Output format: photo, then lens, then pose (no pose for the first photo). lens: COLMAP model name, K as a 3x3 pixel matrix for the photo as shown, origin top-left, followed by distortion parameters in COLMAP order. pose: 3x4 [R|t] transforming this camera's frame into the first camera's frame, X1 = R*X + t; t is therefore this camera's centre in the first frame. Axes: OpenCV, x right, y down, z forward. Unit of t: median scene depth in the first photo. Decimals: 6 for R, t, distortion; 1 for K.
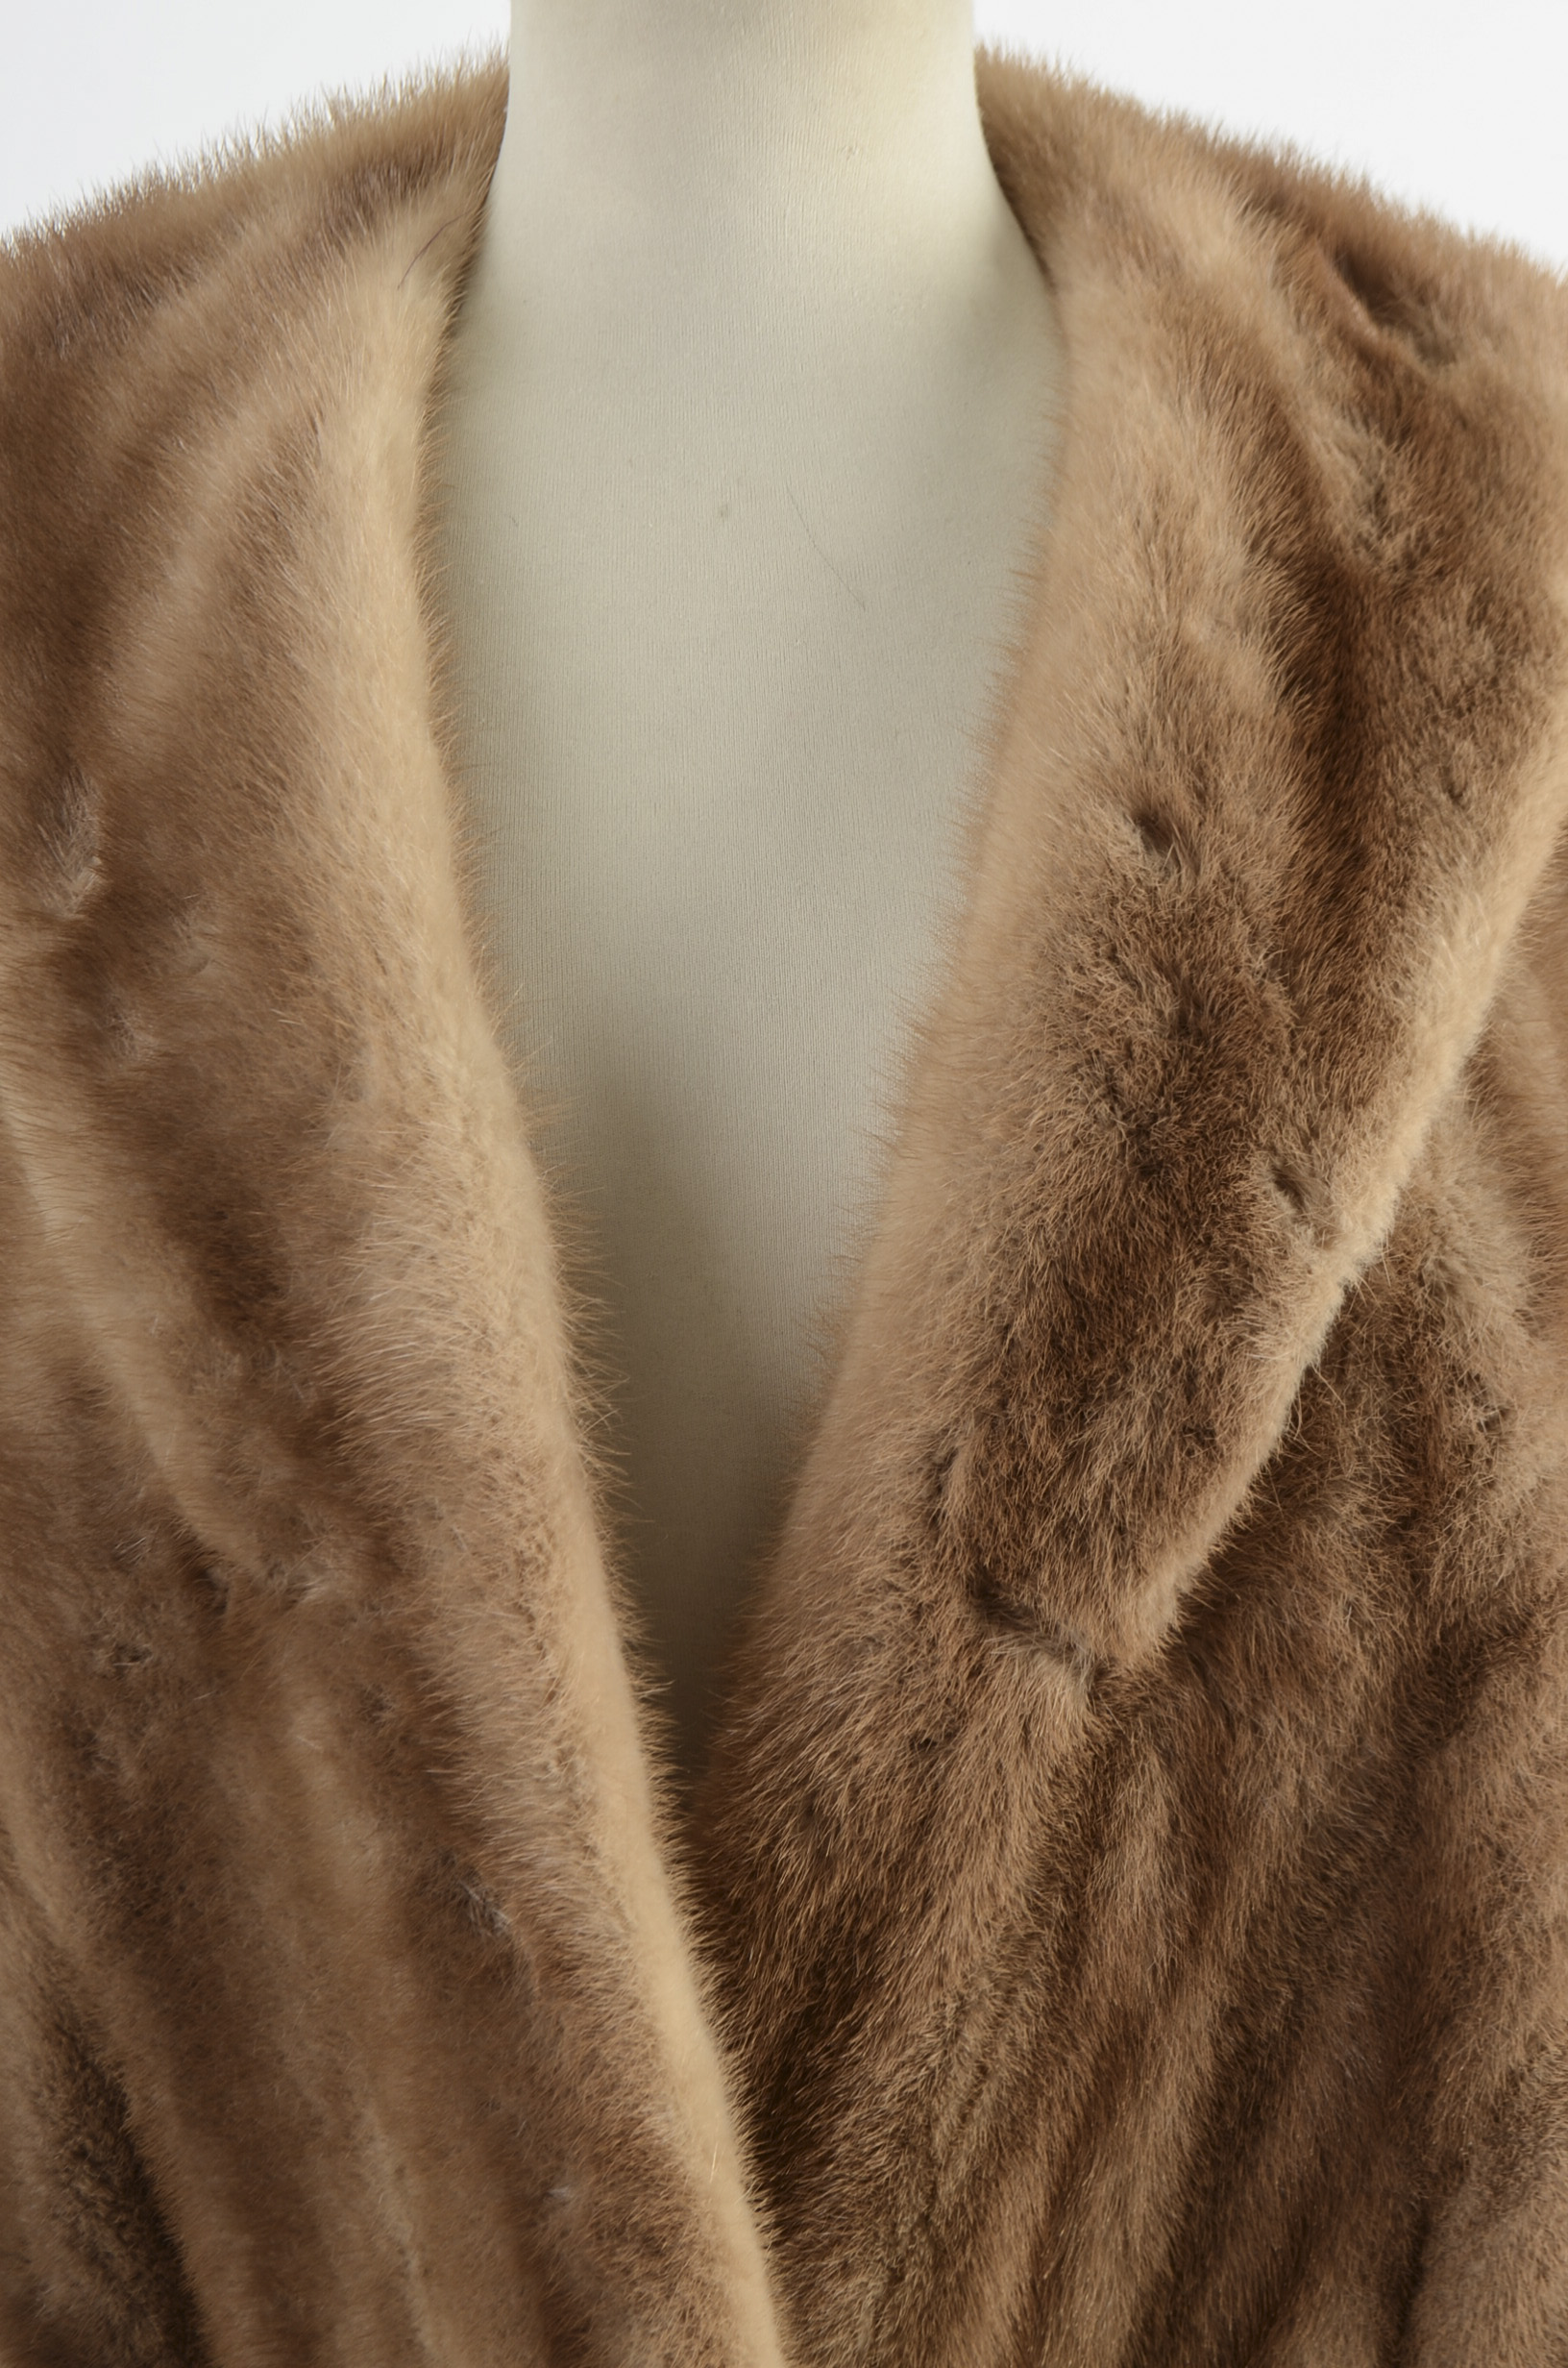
lens RADIAL K [[5093.8, 0, 721.7], [0, 5093.8, 1167.1], [0, 0, 1]] dist [-0.070865, 0.000000]
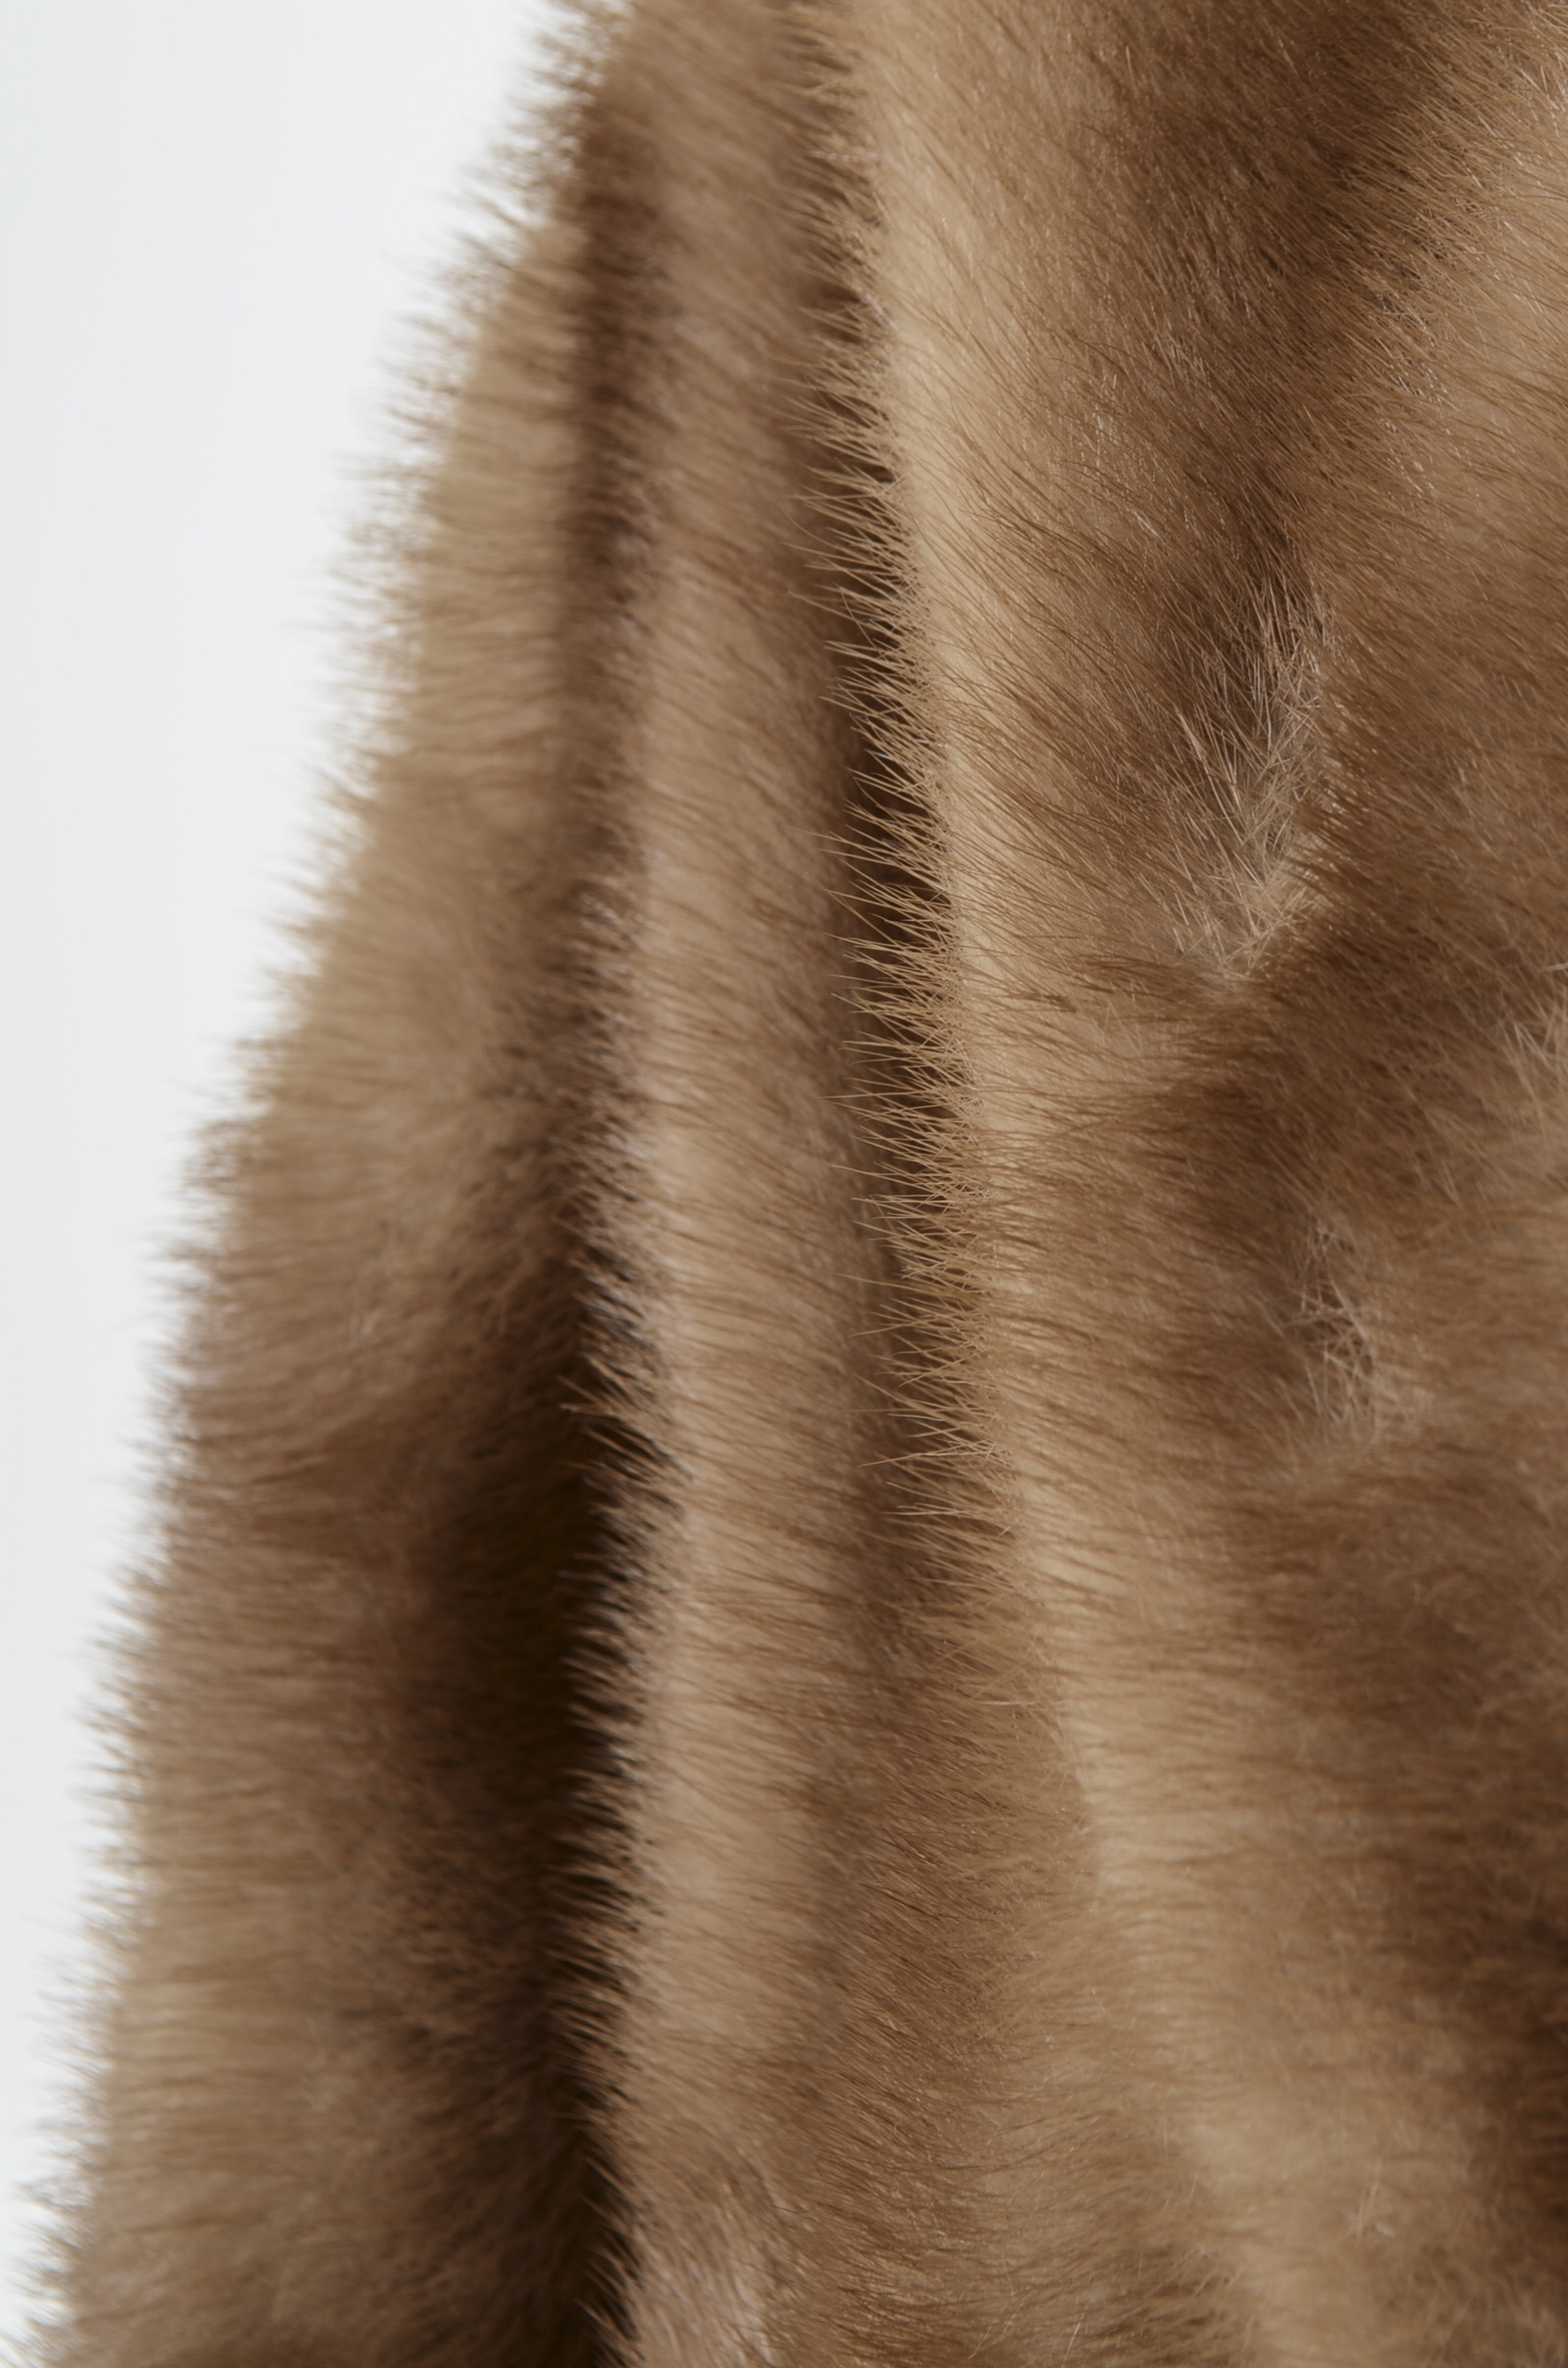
lens RADIAL K [[5453.5, 0, 781.9], [0, 5453.5, 1184.3], [0, 0, 1]] dist [-0.047334, 0.000000]
pose [[0.951903, 0.079236, -0.295976, -0.044748], [-0.060423, 0.995559, 0.072191, -0.061131], [0.300381, -0.050835, 0.952464, 0.629442]]
